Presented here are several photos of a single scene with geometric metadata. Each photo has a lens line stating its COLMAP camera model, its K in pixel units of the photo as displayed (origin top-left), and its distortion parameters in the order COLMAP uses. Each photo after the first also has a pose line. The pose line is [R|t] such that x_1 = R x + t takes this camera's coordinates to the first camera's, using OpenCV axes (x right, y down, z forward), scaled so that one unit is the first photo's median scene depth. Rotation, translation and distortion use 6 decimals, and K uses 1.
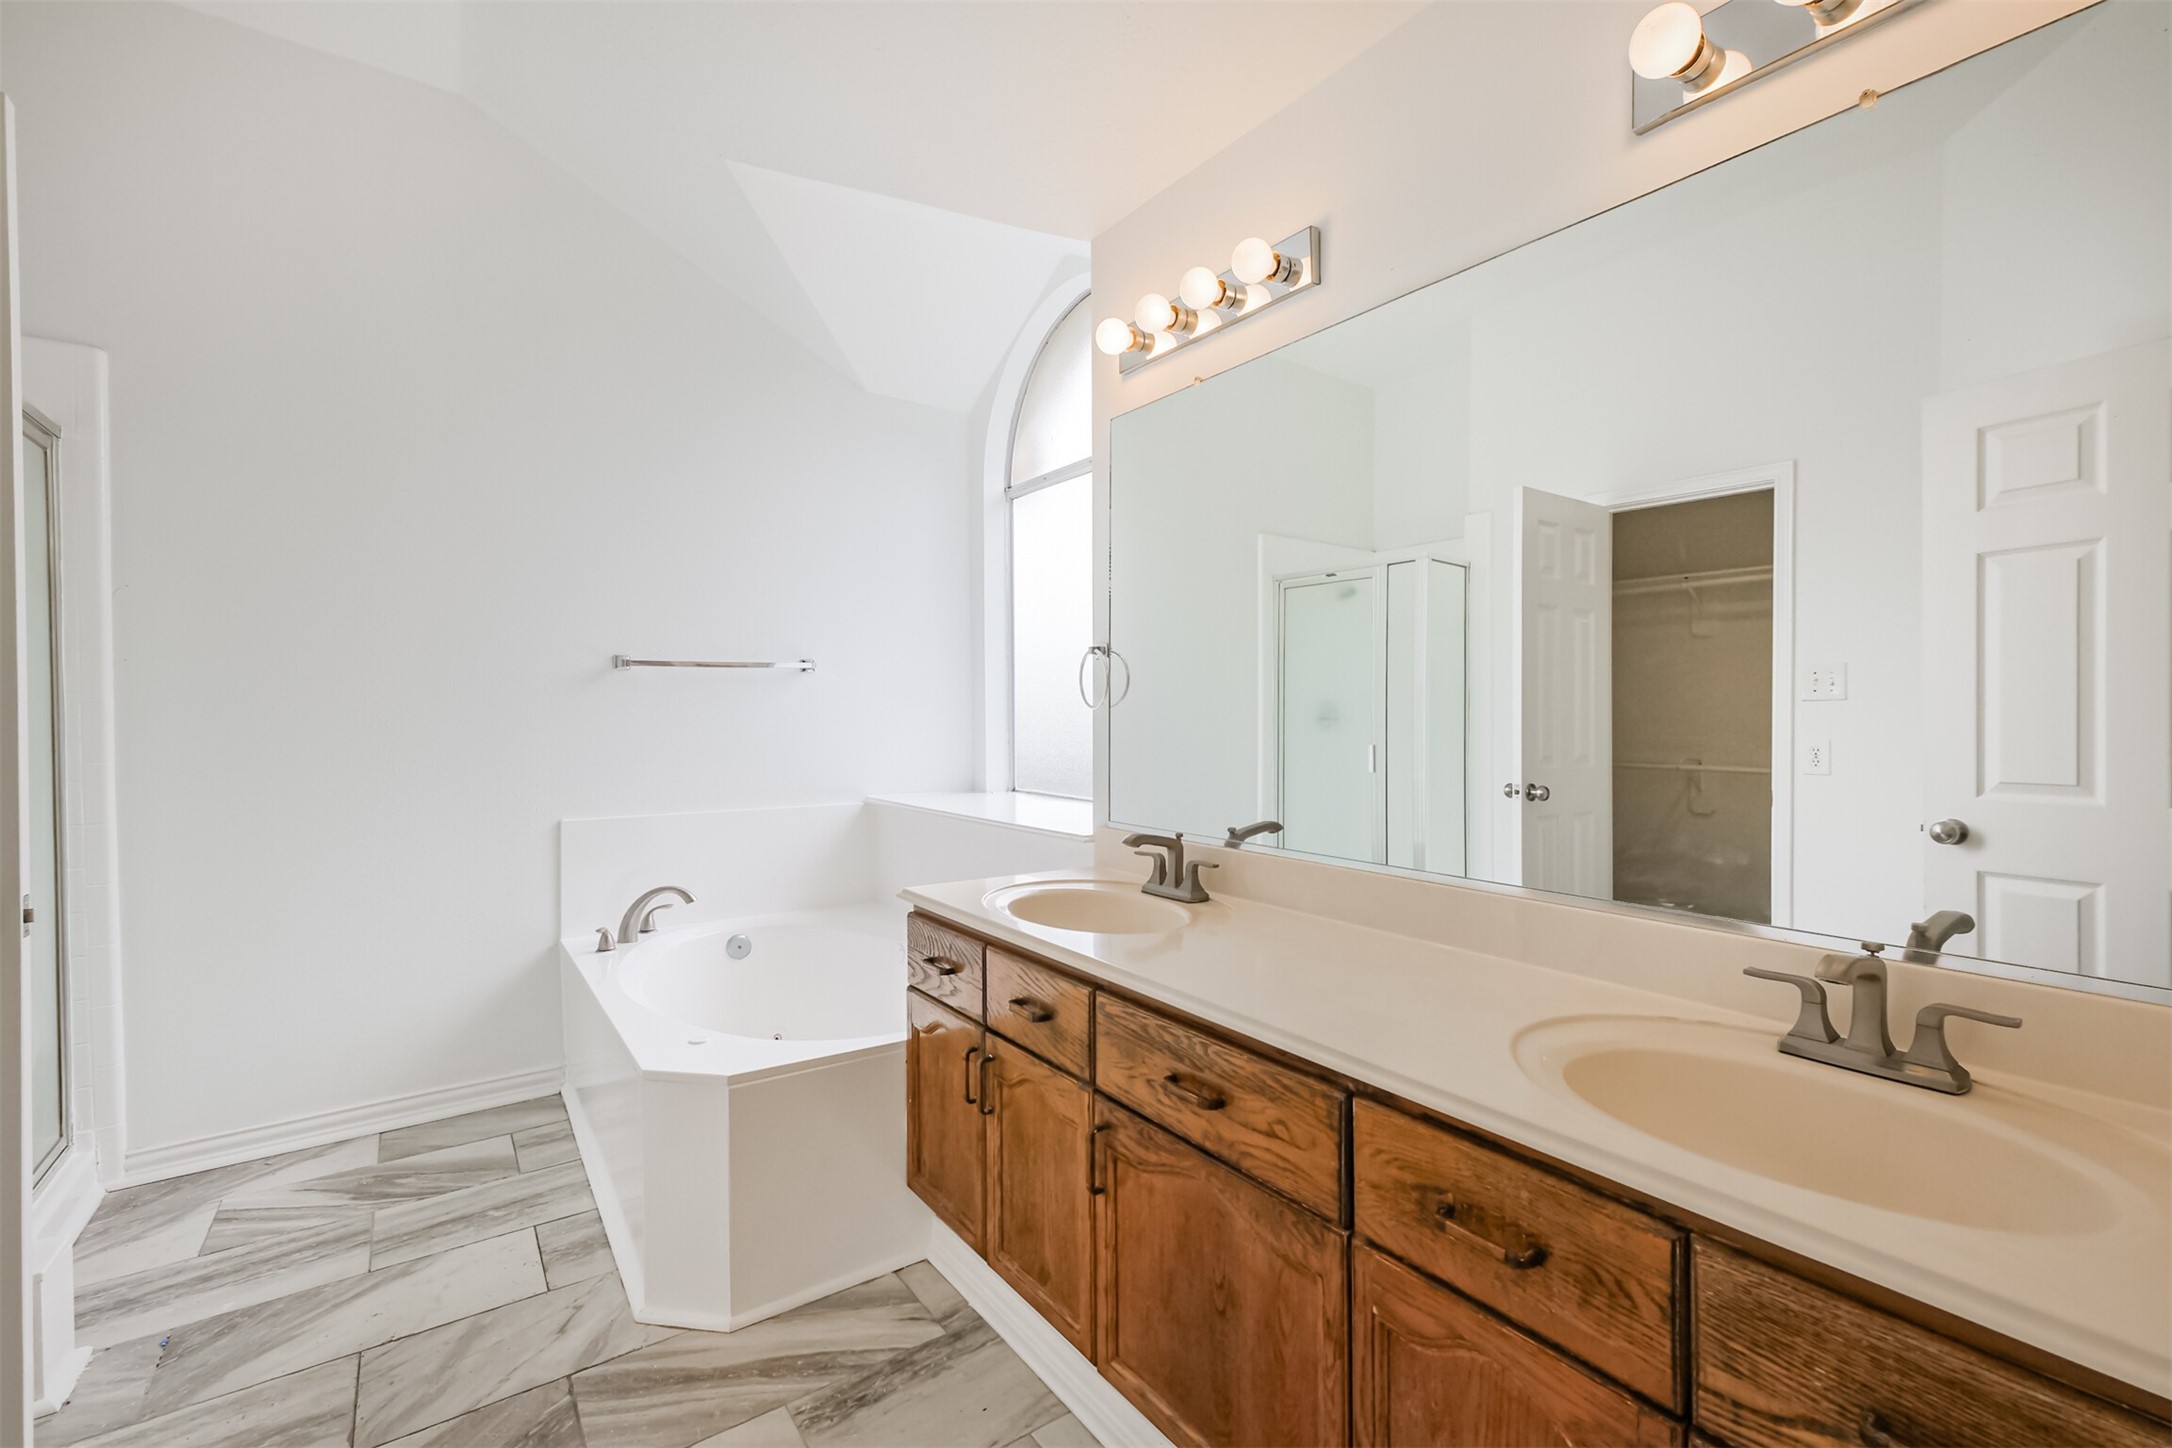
lens RADIAL K [[963.5, 0, 1090.0], [0, 963.5, 731.2], [0, 0, 1]] dist [-0.000143, -0.000152]
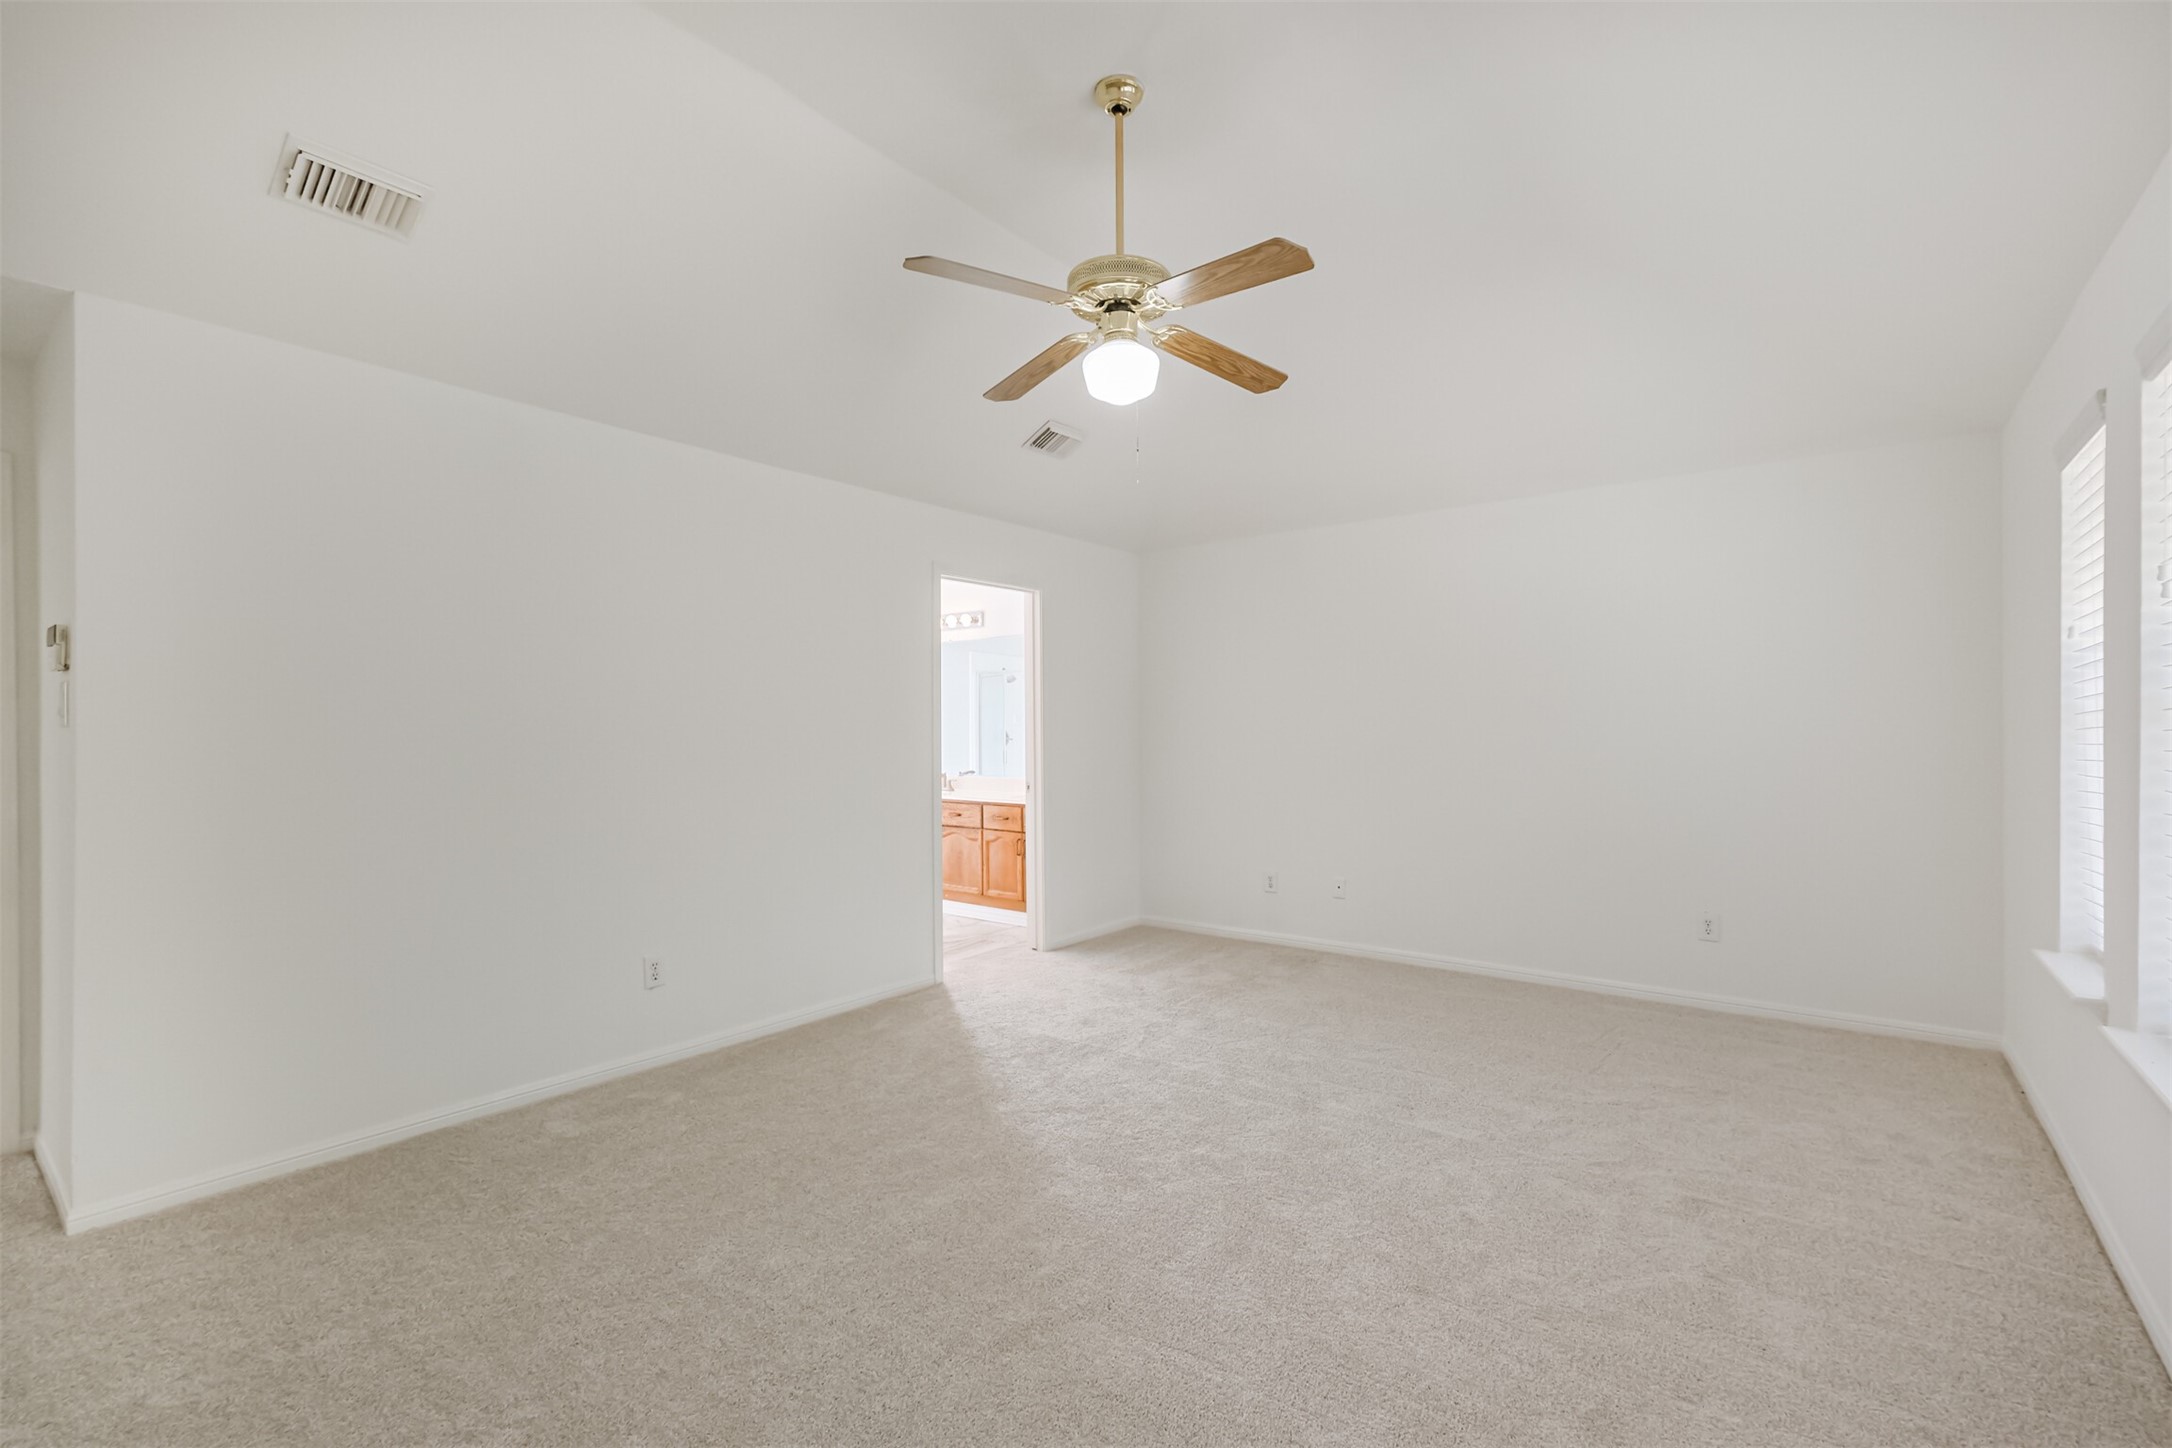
lens RADIAL K [[963.5, 0, 1090.0], [0, 963.5, 731.2], [0, 0, 1]] dist [-0.000143, -0.000152]
pose [[0.957182, 0.001515, 0.289484, -0.388153], [0.004274, 0.999803, -0.019365, 0.021156], [-0.289457, 0.019773, 0.956987, -2.328220]]
